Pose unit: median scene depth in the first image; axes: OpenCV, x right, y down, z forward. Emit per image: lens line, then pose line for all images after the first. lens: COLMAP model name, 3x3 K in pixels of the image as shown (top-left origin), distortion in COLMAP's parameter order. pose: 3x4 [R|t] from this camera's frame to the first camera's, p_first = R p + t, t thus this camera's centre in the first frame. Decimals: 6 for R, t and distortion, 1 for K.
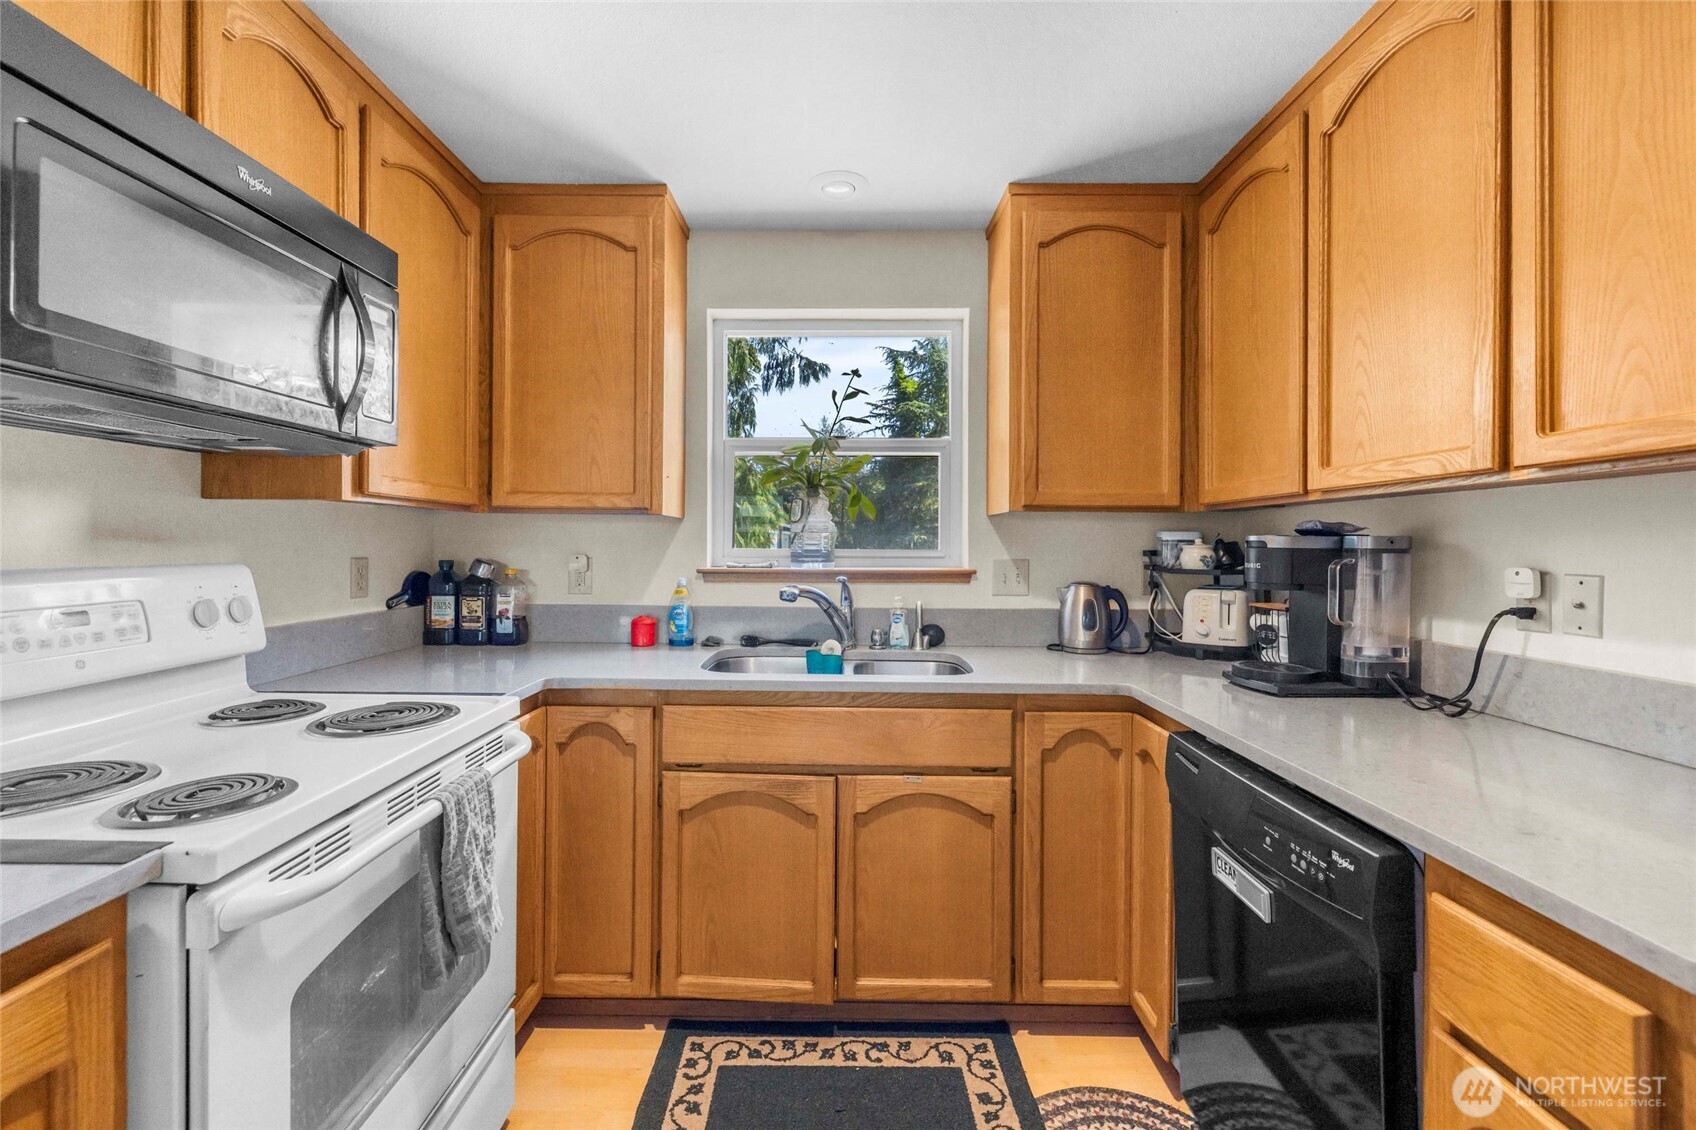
lens RADIAL K [[712.2, 0, 842.1], [0, 712.2, 554.0], [0, 0, 1]] dist [-0.001449, 0.000761]
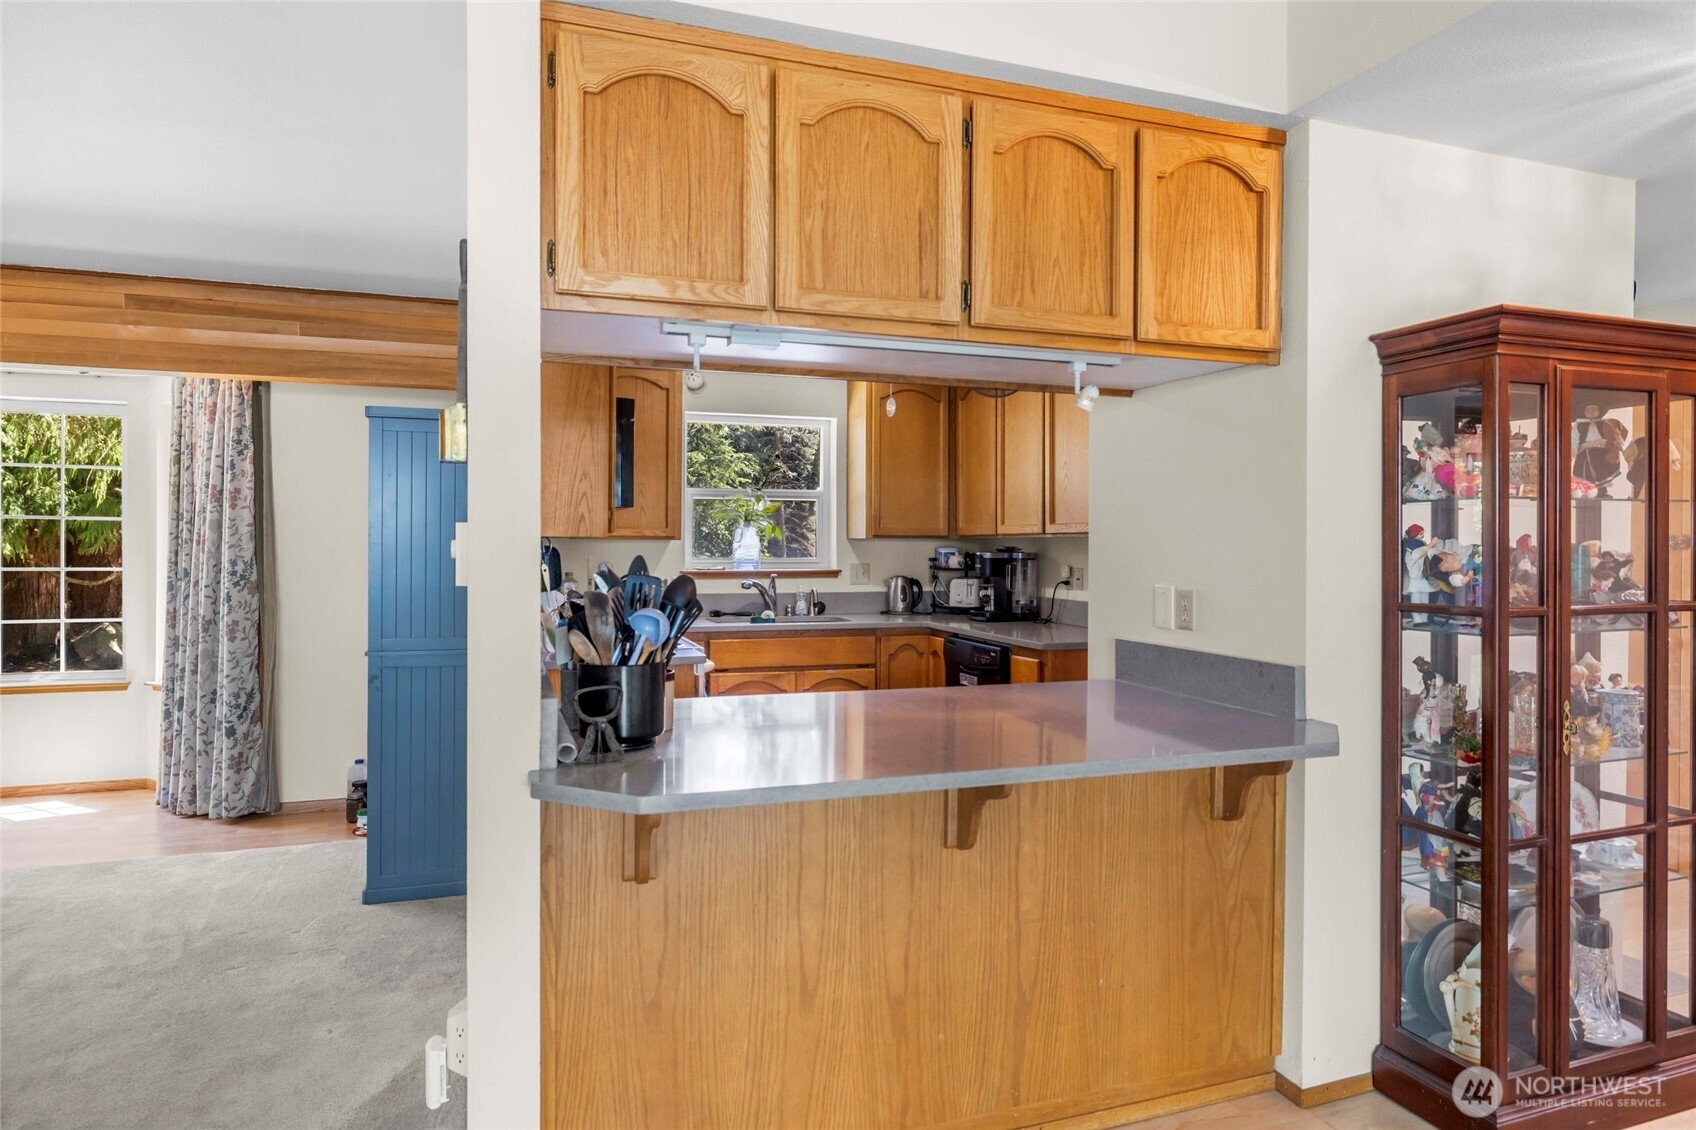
lens RADIAL K [[1058.5, 0, 847.5], [0, 1058.5, 555.5], [0, 0, 1]] dist [-0.002302, -0.000031]
pose [[0.939786, -0.005180, 0.341725, -0.786095], [0.004186, 0.999985, 0.003646, -0.025292], [-0.341739, -0.001996, 0.939793, -1.652222]]
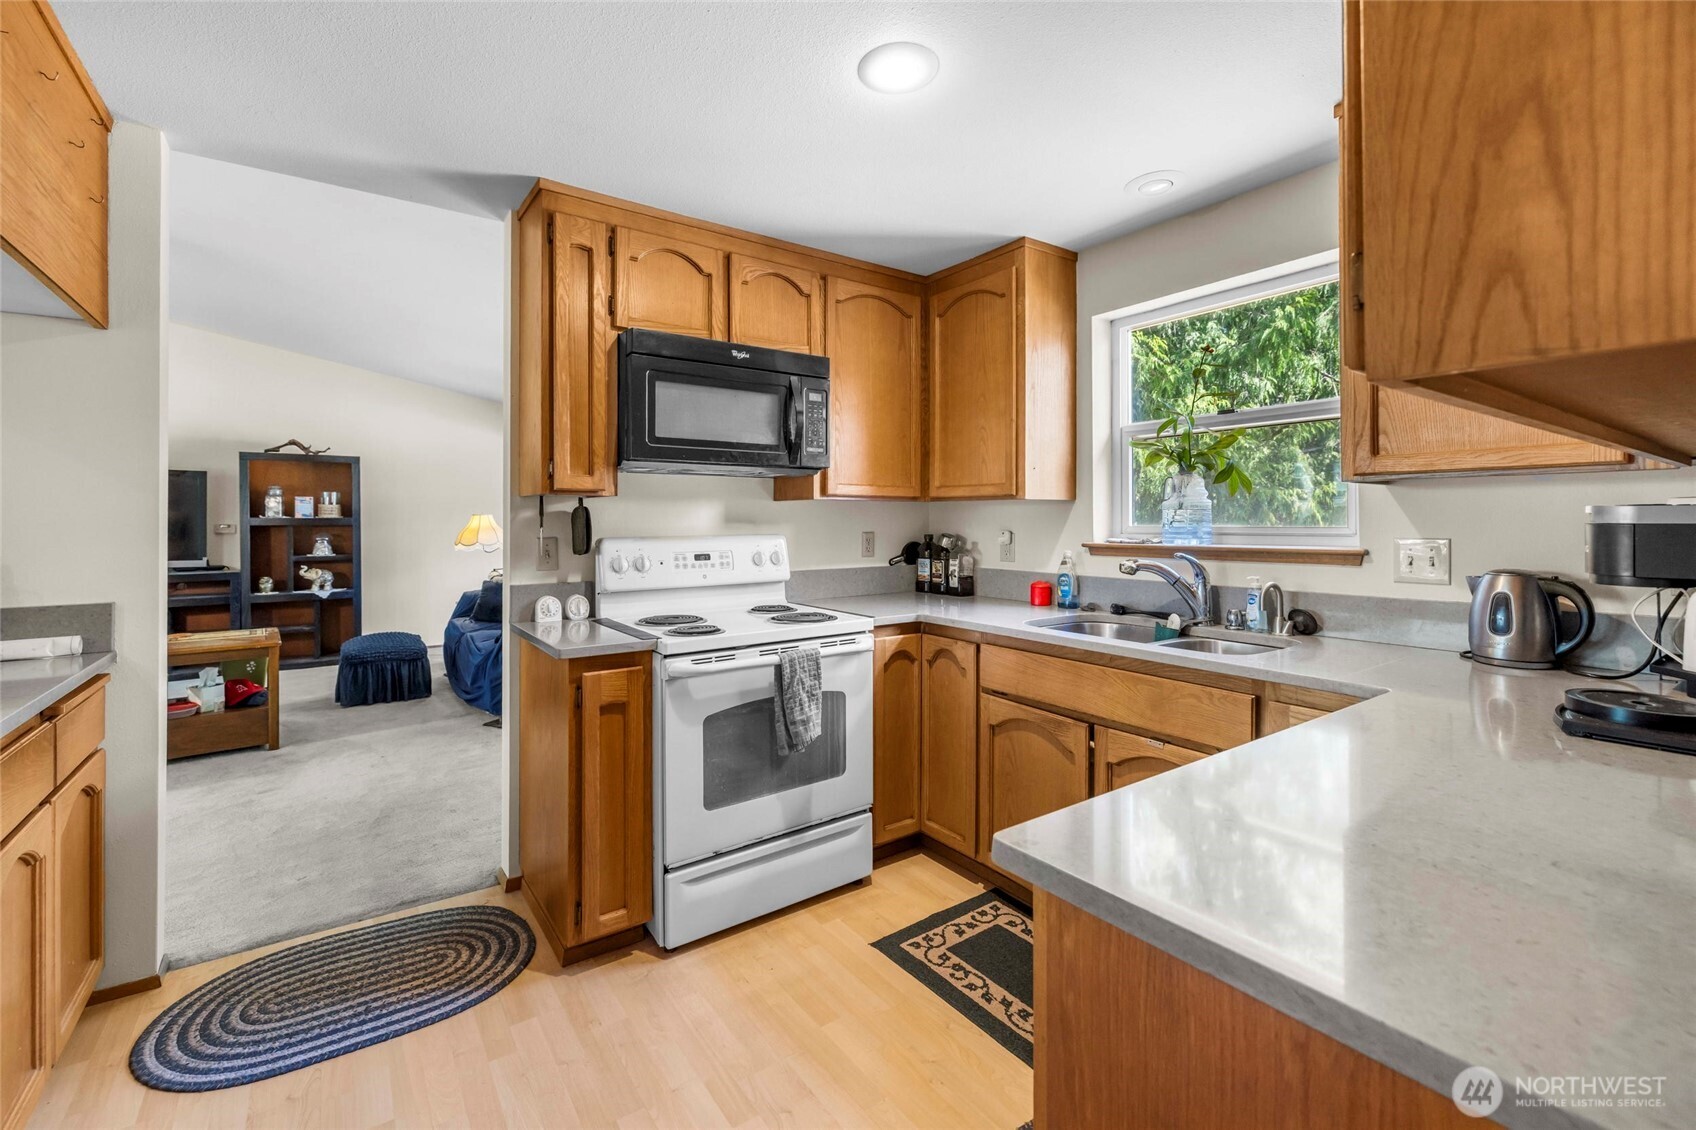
lens RADIAL K [[712.2, 0, 823.7], [0, 712.2, 524.9], [0, 0, 1]] dist [-0.001449, 0.000761]
pose [[0.573959, -0.003886, -0.818875, 0.592725], [-0.004418, 0.999959, -0.007842, 0.001722], [0.818872, 0.008119, 0.573919, -0.009919]]
